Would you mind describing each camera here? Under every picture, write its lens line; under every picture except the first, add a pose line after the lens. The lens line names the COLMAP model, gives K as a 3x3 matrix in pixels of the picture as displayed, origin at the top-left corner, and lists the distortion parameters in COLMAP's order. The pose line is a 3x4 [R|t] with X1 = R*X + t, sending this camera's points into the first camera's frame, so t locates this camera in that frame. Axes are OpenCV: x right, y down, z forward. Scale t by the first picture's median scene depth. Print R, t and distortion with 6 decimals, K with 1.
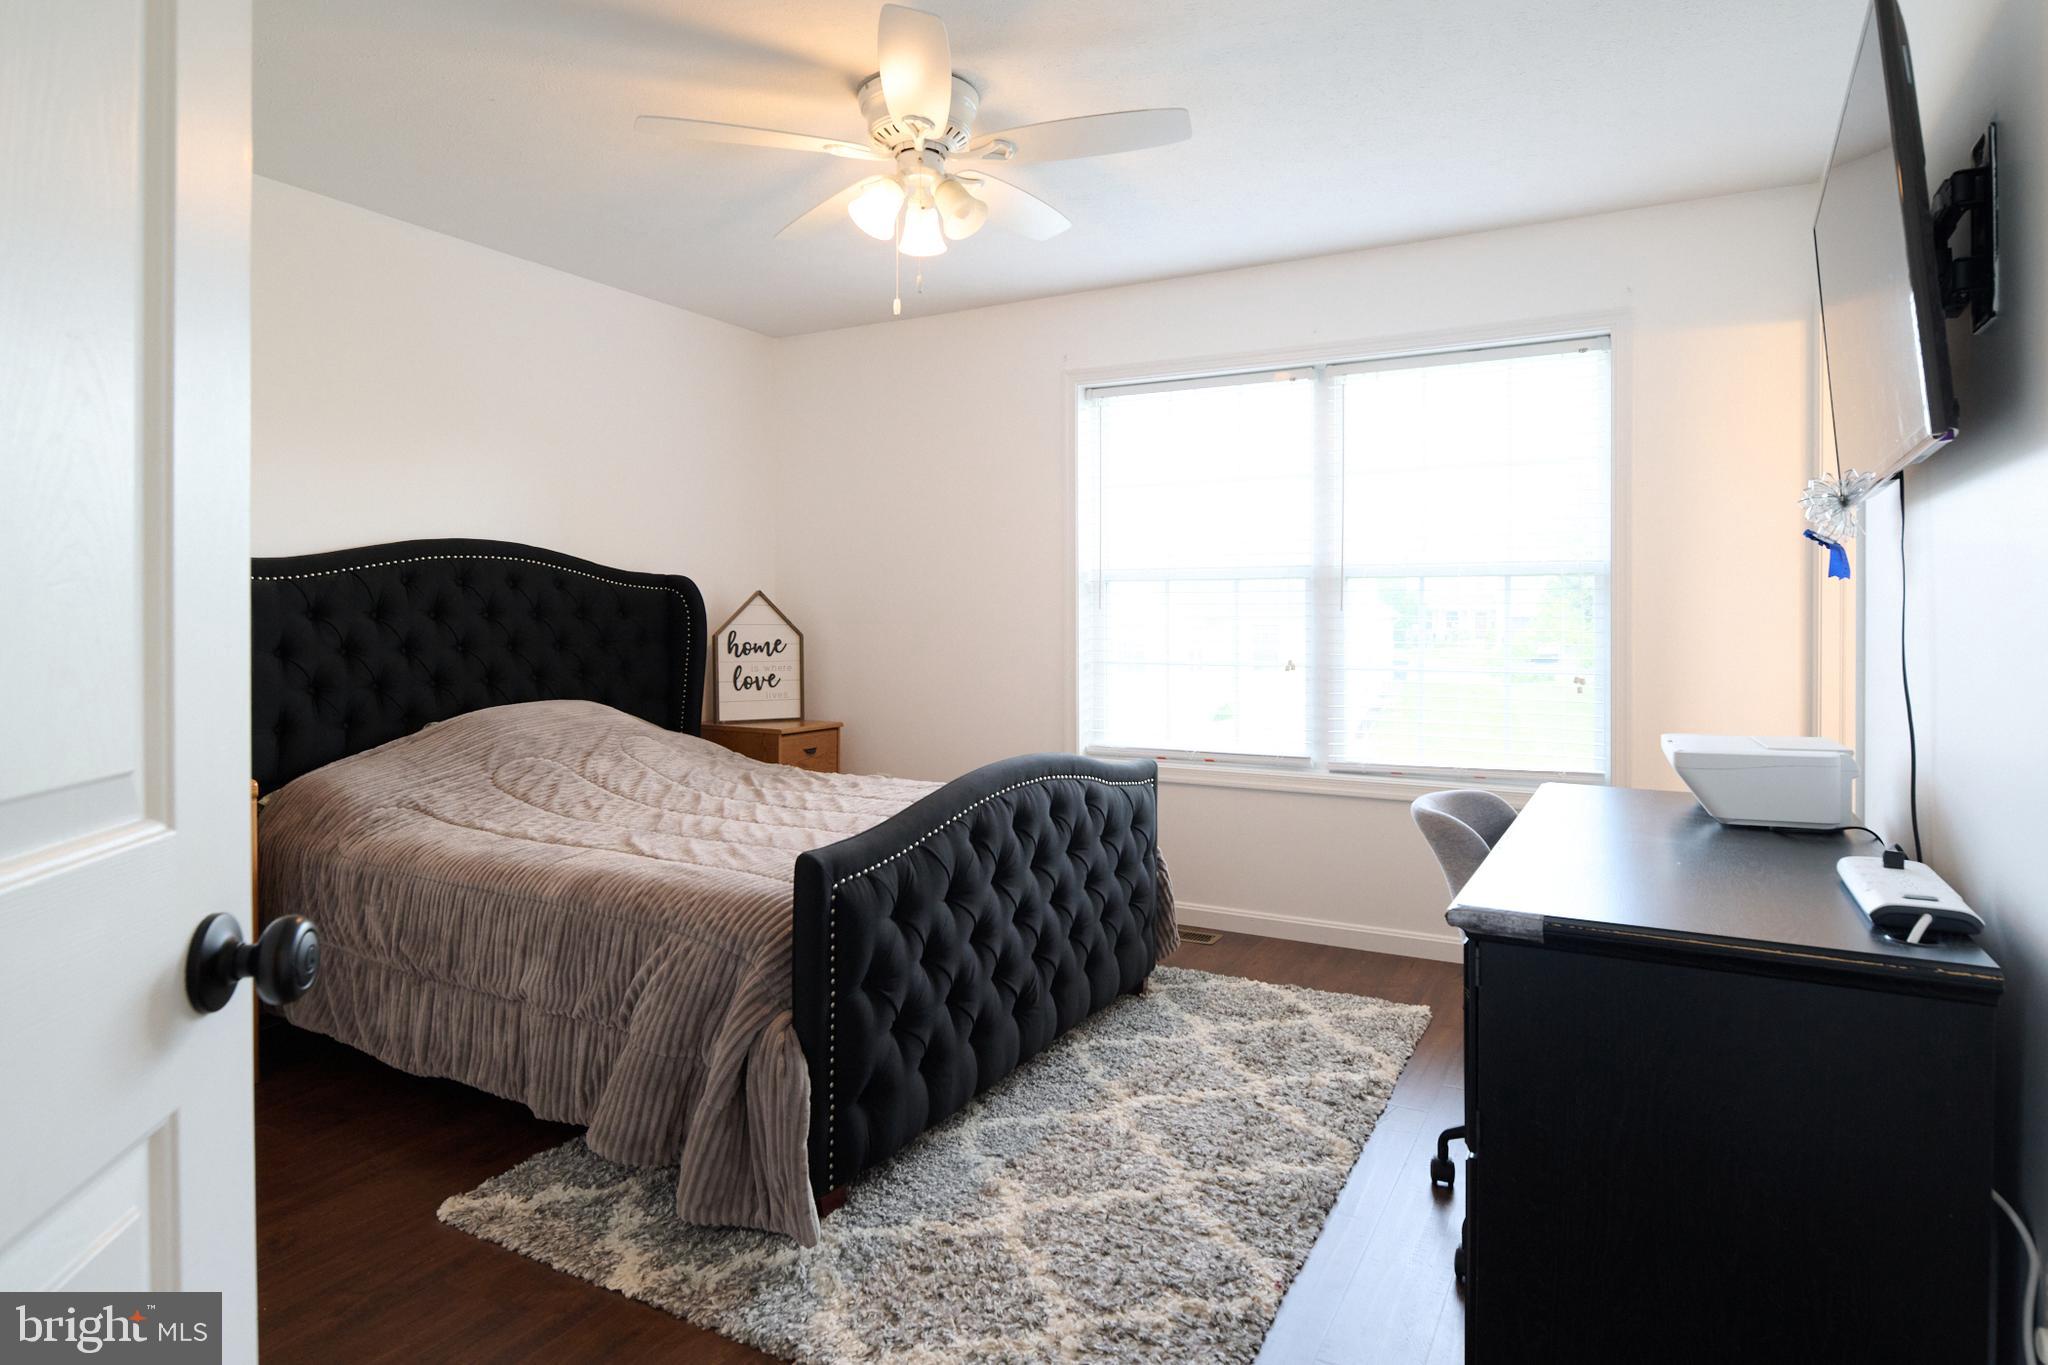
lens RADIAL K [[1190.2, 0, 1033.1], [0, 1190.2, 618.2], [0, 0, 1]] dist [-0.000252, -0.000191]
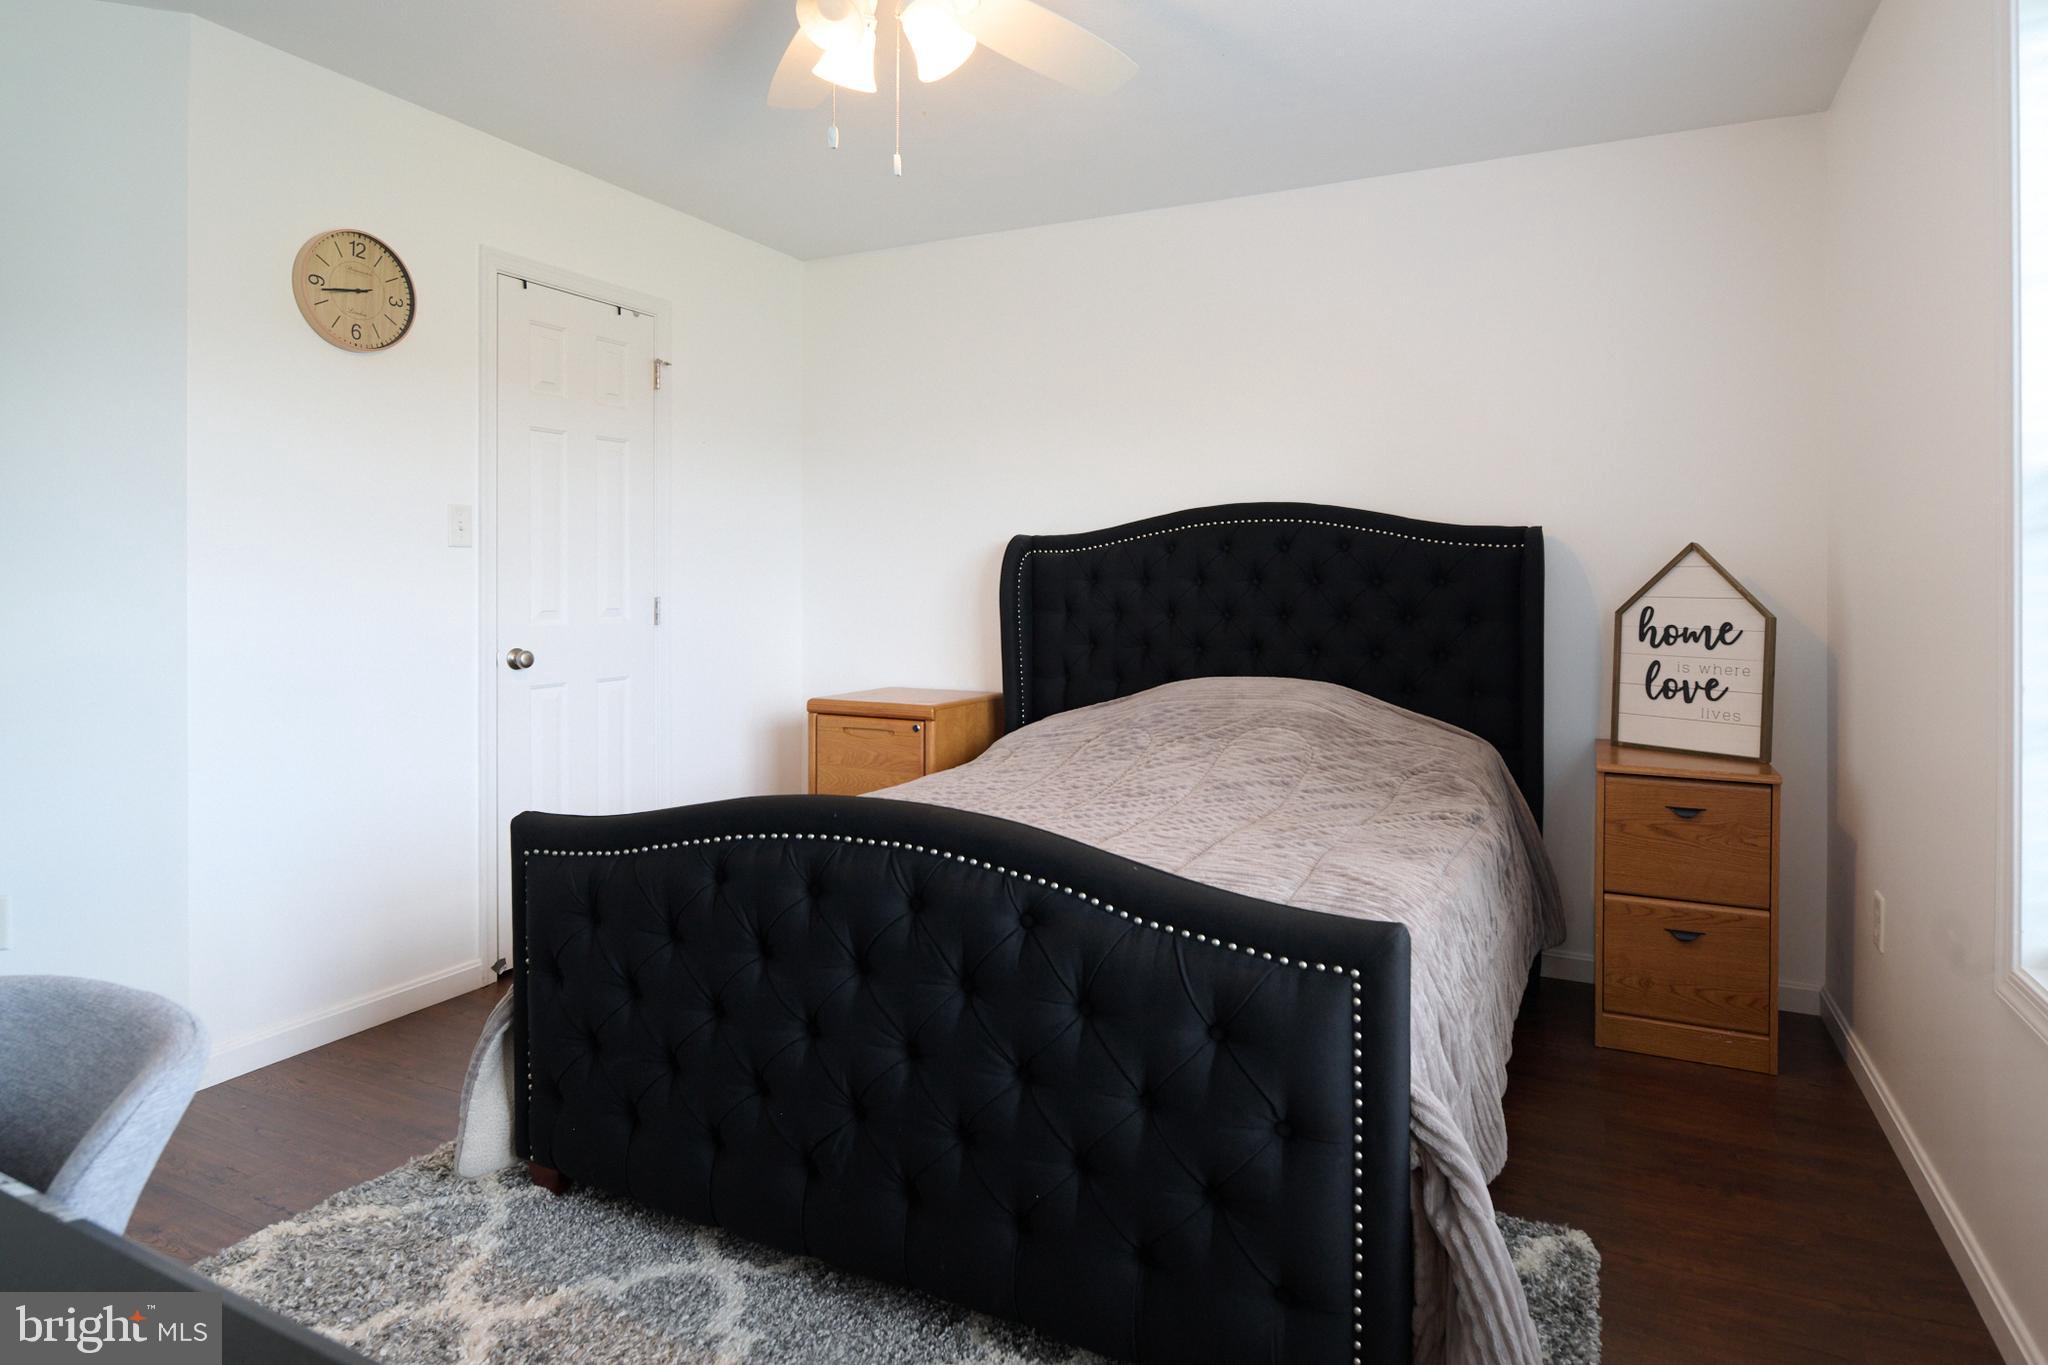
lens RADIAL K [[1132.1, 0, 1024.0], [0, 1132.1, 682.5], [0, 0, 1]] dist [-0.000208, 0.000011]
pose [[0.051202, 0.093307, -0.994320, 0.345206], [-0.002571, 0.995635, 0.093298, -0.004691], [0.998685, -0.002220, 0.051218, 0.628339]]
